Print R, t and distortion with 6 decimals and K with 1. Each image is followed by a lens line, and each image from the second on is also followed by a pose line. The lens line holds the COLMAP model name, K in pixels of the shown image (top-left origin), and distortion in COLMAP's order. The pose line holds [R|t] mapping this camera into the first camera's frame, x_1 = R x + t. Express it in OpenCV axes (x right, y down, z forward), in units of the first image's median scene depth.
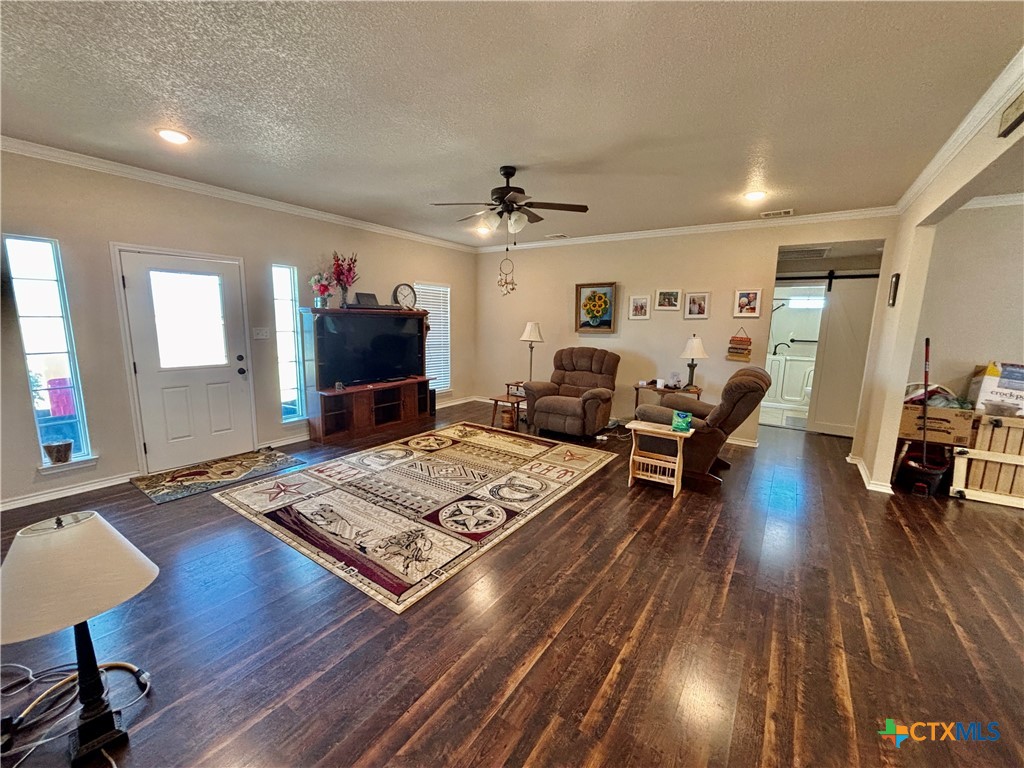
lens RADIAL K [[413.9, 0, 509.2], [0, 413.9, 384.6], [0, 0, 1]] dist [-0.000810, 0.000270]
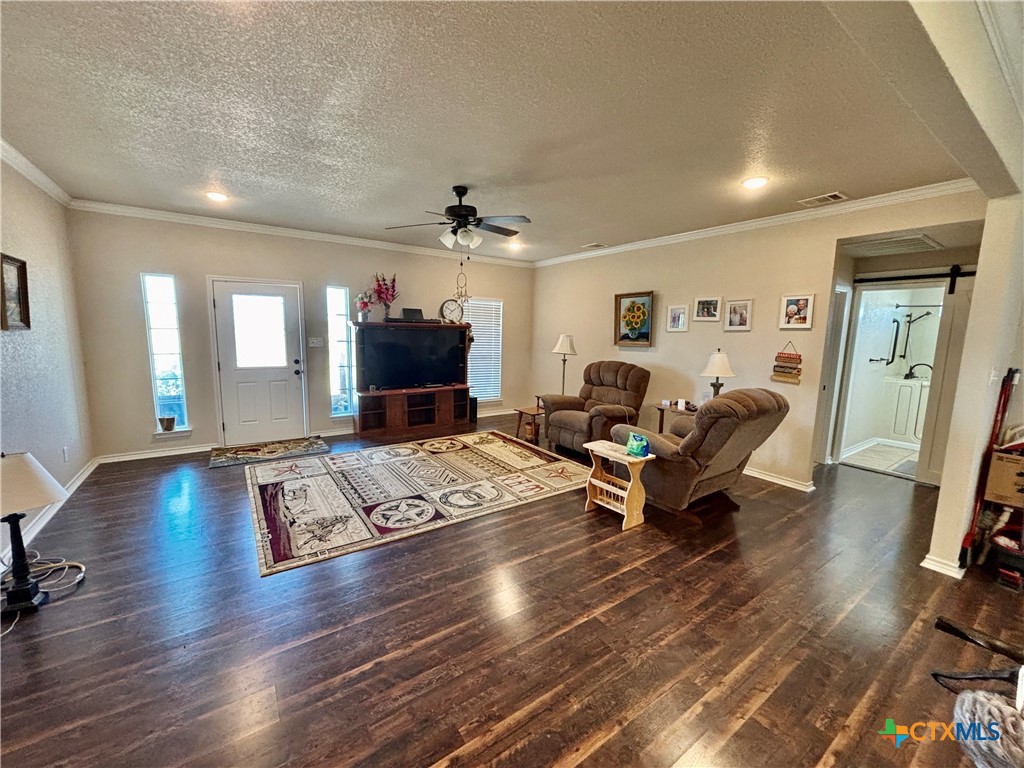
lens RADIAL K [[413.9, 0, 508.7], [0, 413.9, 383.8], [0, 0, 1]] dist [-0.000810, 0.000270]
pose [[0.936032, 0.044831, -0.349047, 0.418388], [-0.057273, 0.998035, -0.025402, -0.002879], [0.347222, 0.043768, 0.936761, 0.061731]]
